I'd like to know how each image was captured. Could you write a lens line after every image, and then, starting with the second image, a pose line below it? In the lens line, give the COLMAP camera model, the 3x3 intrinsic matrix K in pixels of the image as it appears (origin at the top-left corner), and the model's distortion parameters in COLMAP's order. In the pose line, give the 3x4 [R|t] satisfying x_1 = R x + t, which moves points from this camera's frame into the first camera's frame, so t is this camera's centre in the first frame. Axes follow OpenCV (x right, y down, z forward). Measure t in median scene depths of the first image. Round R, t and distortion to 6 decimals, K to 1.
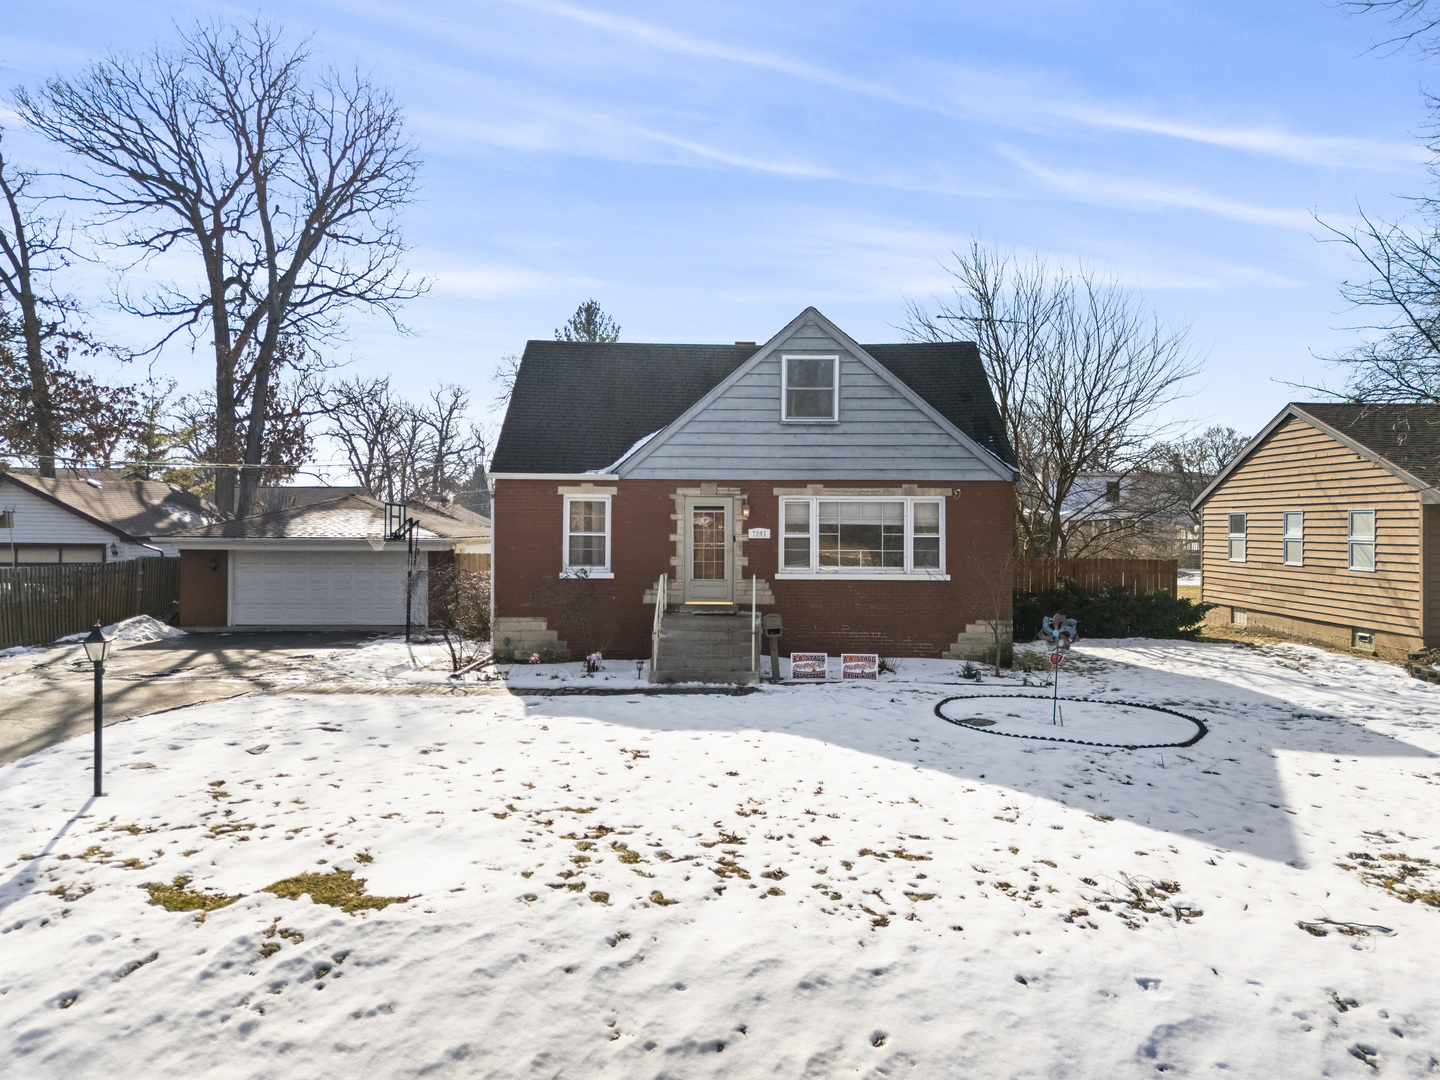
lens RADIAL K [[1085.0, 0, 718.8], [0, 1085.0, 524.9], [0, 0, 1]] dist [0.070562, -0.059141]
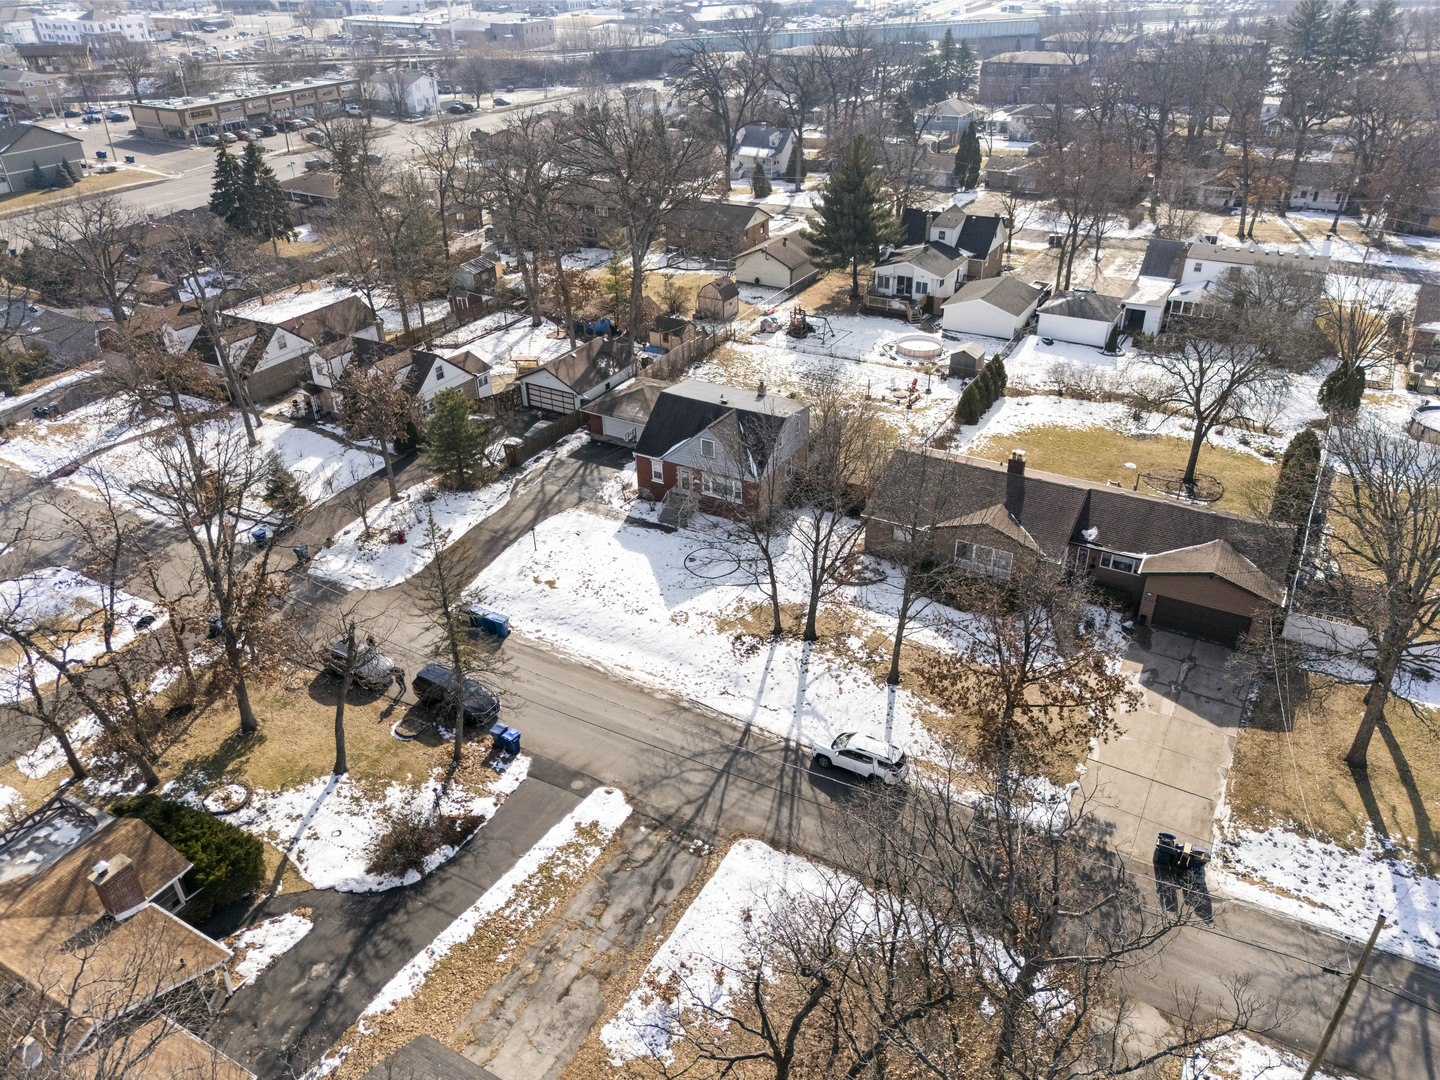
lens RADIAL K [[1047.1, 0, 726.8], [0, 1047.1, 543.8], [0, 0, 1]] dist [0.099931, -0.117211]
pose [[0.873536, 0.232841, -0.427458, 1.671428], [0.020470, 0.859820, 0.510186, -1.599565], [0.486330, -0.454416, 0.746317, -1.666932]]
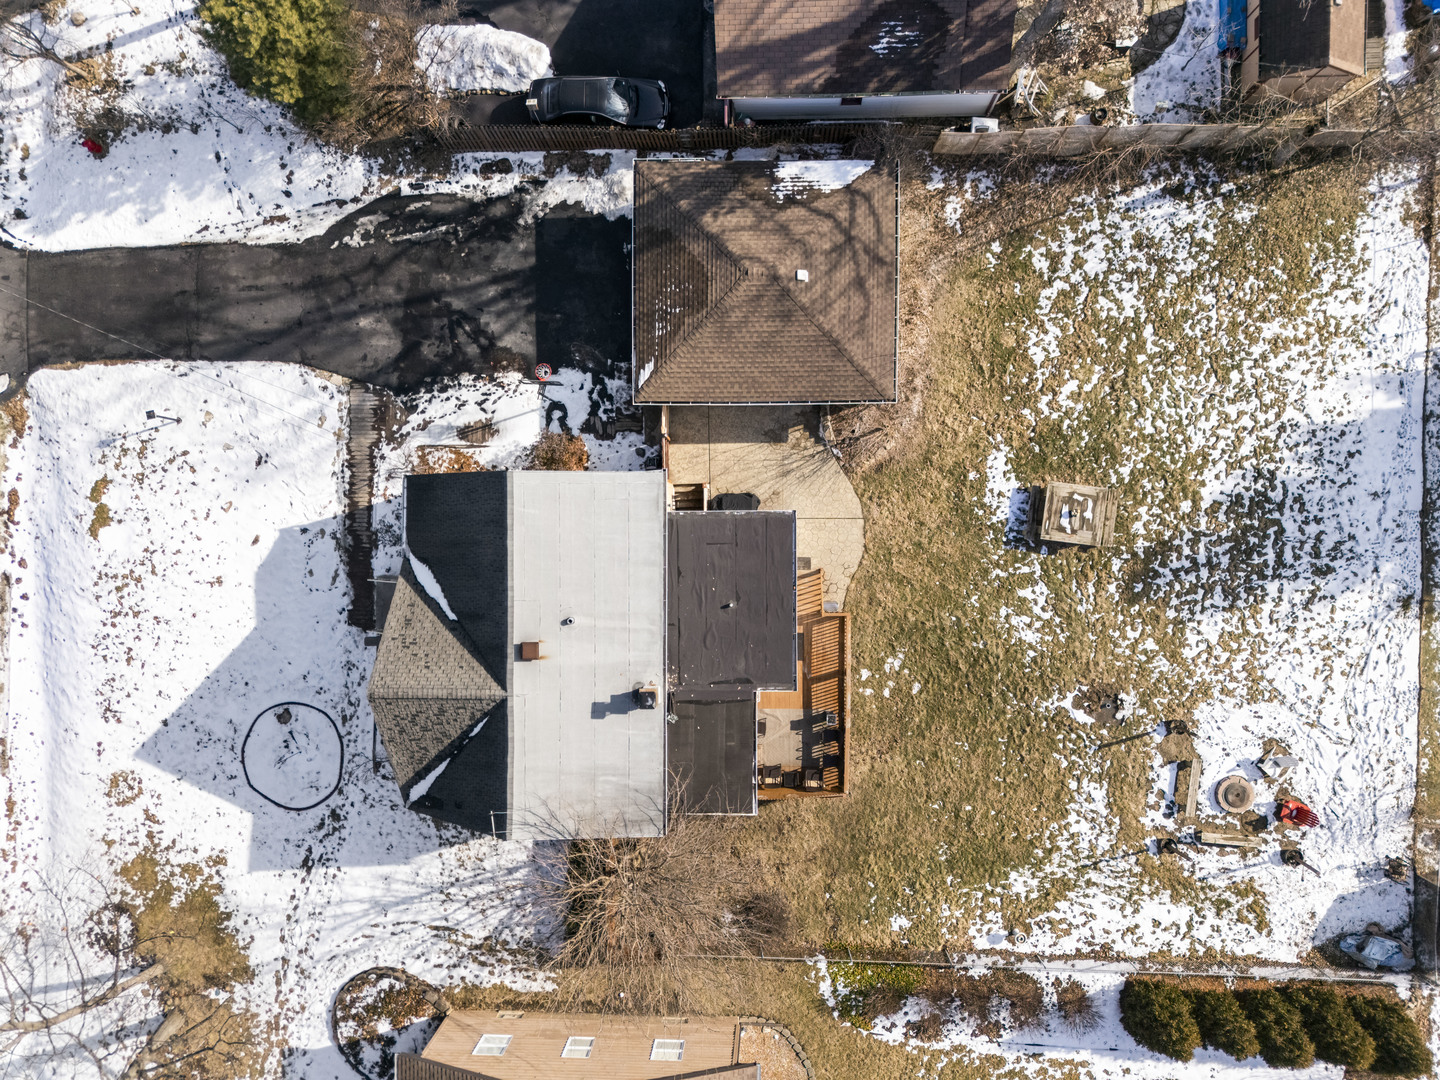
lens RADIAL K [[1057.7, 0, 721.5], [0, 1057.7, 533.5], [0, 0, 1]] dist [0.073034, -0.058226]
pose [[0.005561, 0.999978, 0.003665, -0.128139], [0.053348, -0.003957, 0.998568, -1.570546], [0.998560, -0.005357, -0.053369, 1.532145]]
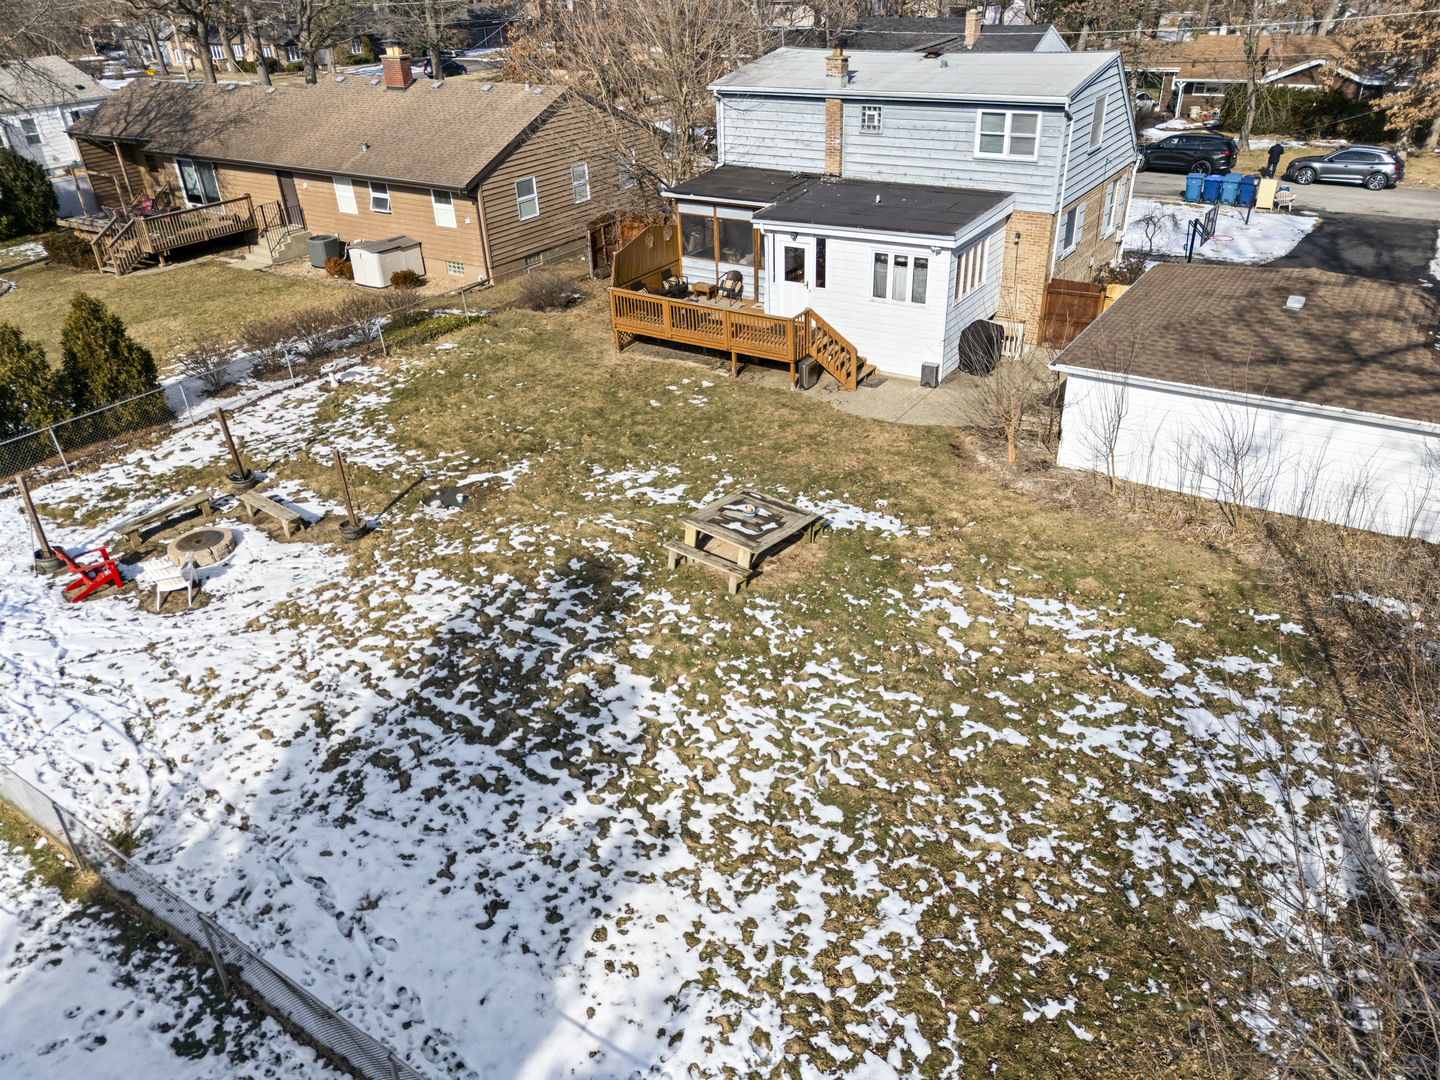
lens RADIAL K [[1057.7, 0, 721.5], [0, 1057.7, 533.5], [0, 0, 1]] dist [0.073034, -0.058226]
pose [[-0.841715, -0.246173, 0.480536, -0.578395], [0.026870, 0.869808, 0.492659, -0.357099], [-0.539253, 0.427590, -0.725516, 2.676410]]
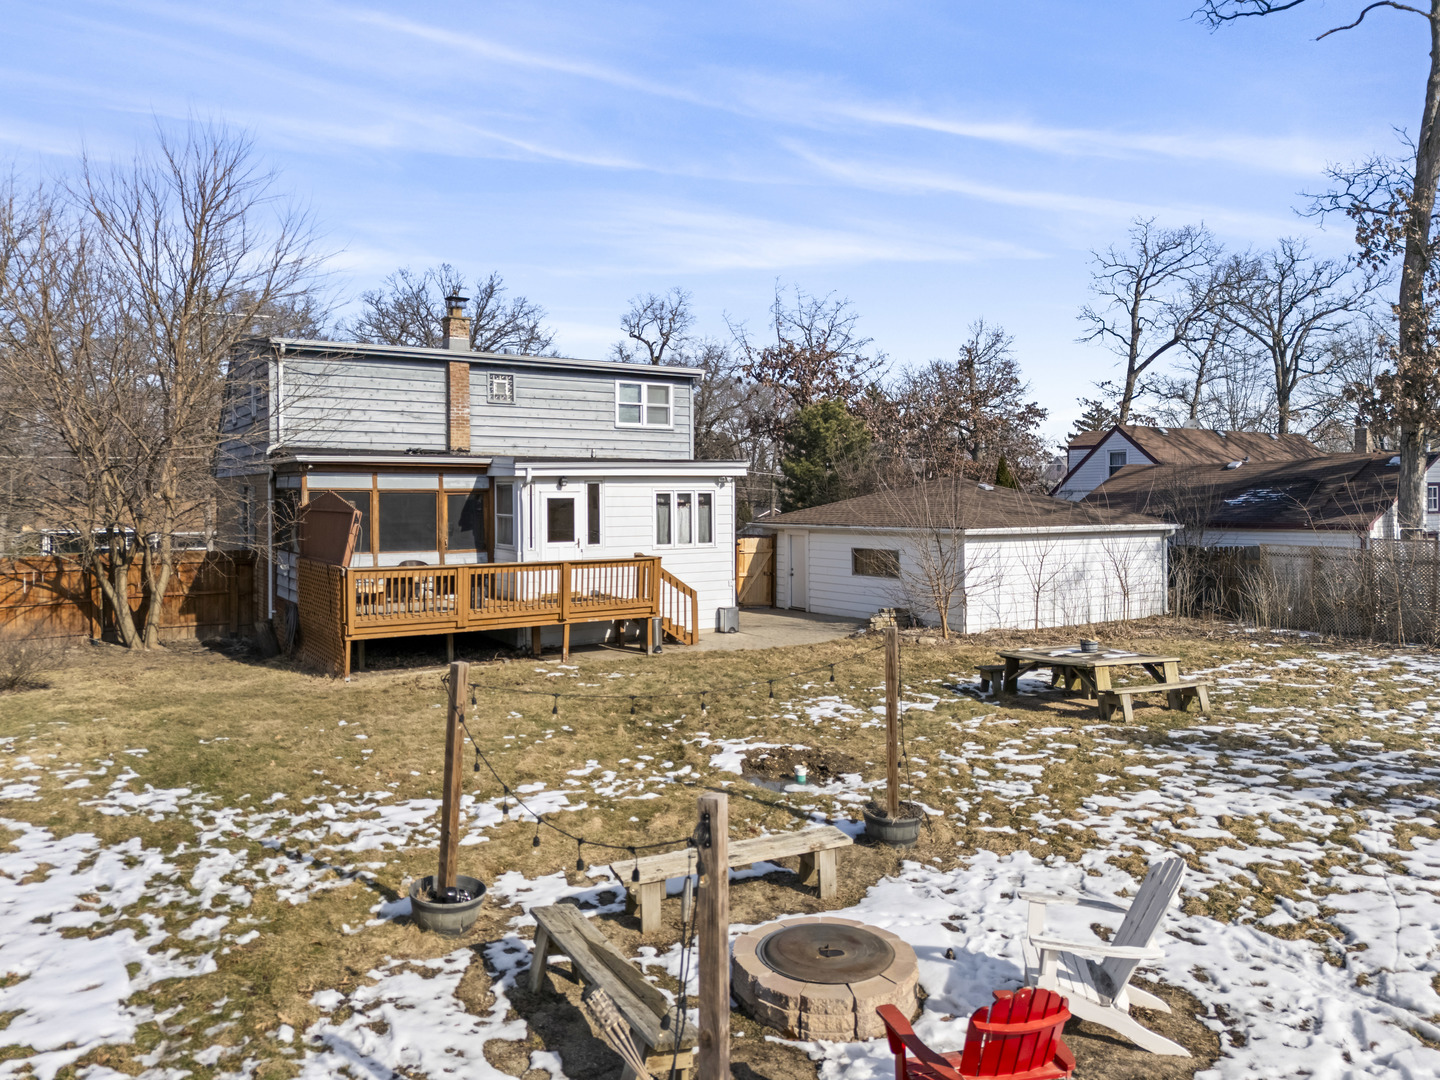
lens RADIAL K [[1047.1, 0, 726.8], [0, 1047.1, 543.8], [0, 0, 1]] dist [0.099931, -0.117211]
pose [[-0.832424, 0.018792, -0.553821, 0.478434], [-0.003290, 0.999240, 0.038851, -0.016629], [0.554130, 0.034162, -0.831729, 2.468553]]
